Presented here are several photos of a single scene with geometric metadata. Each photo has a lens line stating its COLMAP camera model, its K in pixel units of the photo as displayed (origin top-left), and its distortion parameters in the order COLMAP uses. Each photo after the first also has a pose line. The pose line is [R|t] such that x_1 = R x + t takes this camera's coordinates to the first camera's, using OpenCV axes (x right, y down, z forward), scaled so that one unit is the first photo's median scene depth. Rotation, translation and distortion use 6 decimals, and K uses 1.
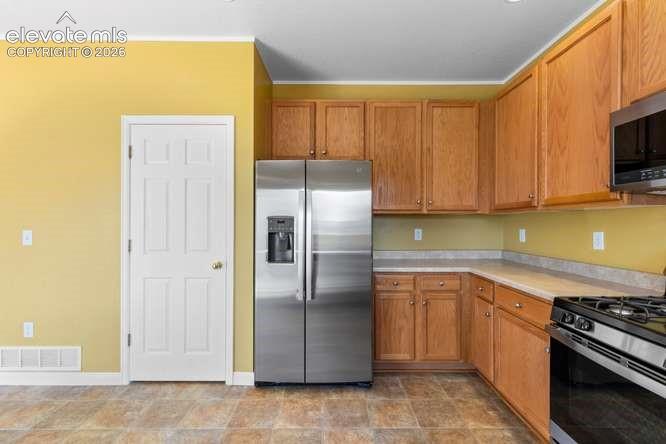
lens RADIAL K [[299.8, 0, 332.6], [0, 299.8, 222.2], [0, 0, 1]] dist [0.006613, -0.002276]
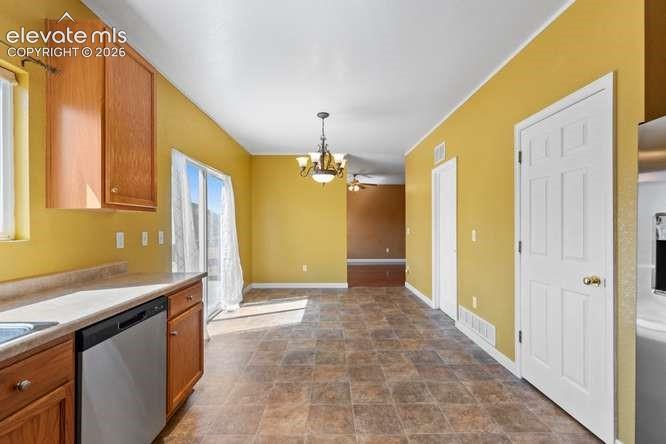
lens RADIAL K [[299.8, 0, 334.6], [0, 299.8, 222.5], [0, 0, 1]] dist [0.006613, -0.002276]
pose [[0.005172, -0.011445, -0.999921, 0.389182], [0.003900, 0.999927, -0.011425, 0.004163], [0.999979, -0.003841, 0.005216, 0.364696]]
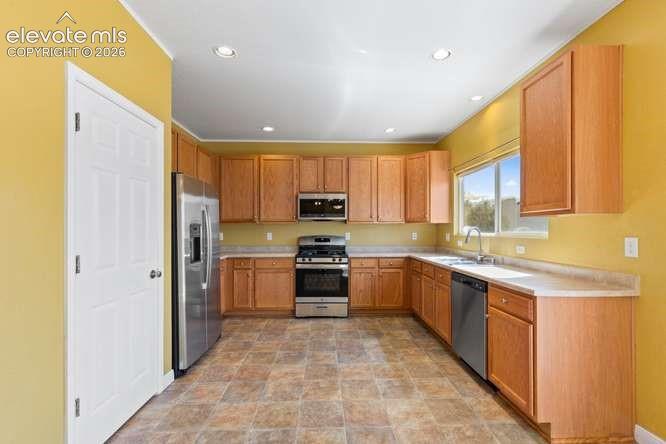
lens RADIAL K [[299.8, 0, 333.0], [0, 299.8, 227.1], [0, 0, 1]] dist [0.006613, -0.002276]
pose [[-0.026773, 0.005475, 0.999627, -1.423711], [-0.000398, 0.999985, -0.005487, -0.000268], [-0.999641, -0.000544, -0.026771, 0.479960]]
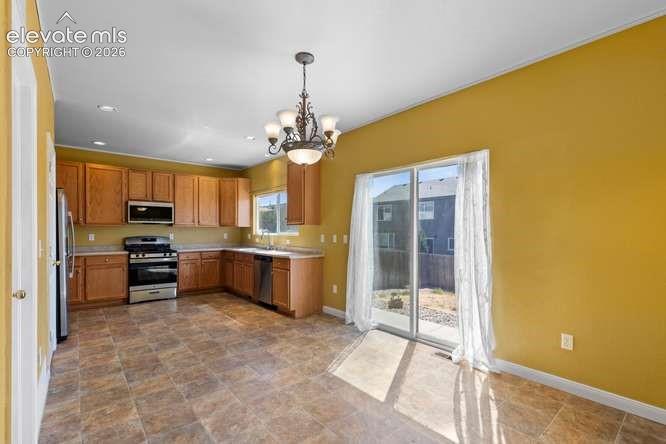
lens RADIAL K [[299.8, 0, 332.2], [0, 299.8, 234.2], [0, 0, 1]] dist [0.006613, -0.002276]
pose [[-0.638431, -0.012083, 0.769584, -2.298059], [-0.004365, 0.999918, 0.012079, -0.006269], [-0.769666, 0.004353, -0.638431, 0.945118]]
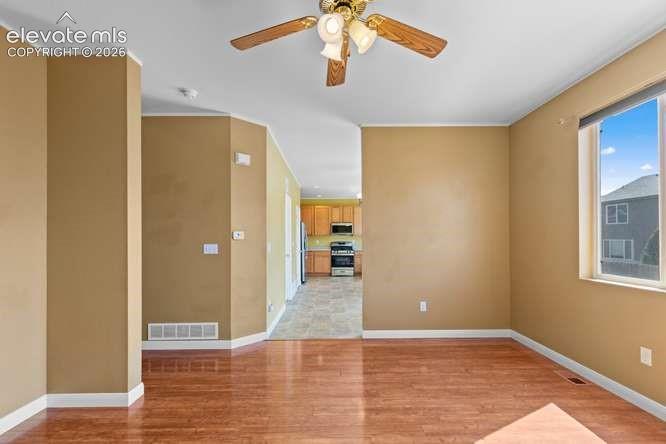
lens RADIAL K [[299.8, 0, 335.3], [0, 299.8, 237.2], [0, 0, 1]] dist [0.006613, -0.002276]
pose [[-0.011139, 0.001421, 0.999937, -4.048590], [0.003926, 0.999991, -0.001377, -0.013366], [-0.999930, 0.003911, -0.011144, 0.657981]]
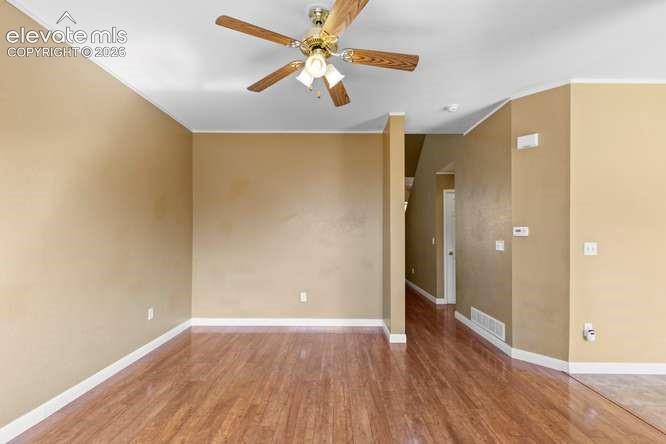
lens RADIAL K [[299.8, 0, 339.4], [0, 299.8, 232.4], [0, 0, 1]] dist [0.006613, -0.002276]
pose [[0.999982, 0.004258, 0.004195, -3.293140], [-0.004222, 0.999953, -0.008738, -0.006004], [-0.004232, 0.008721, 0.999953, -0.226430]]
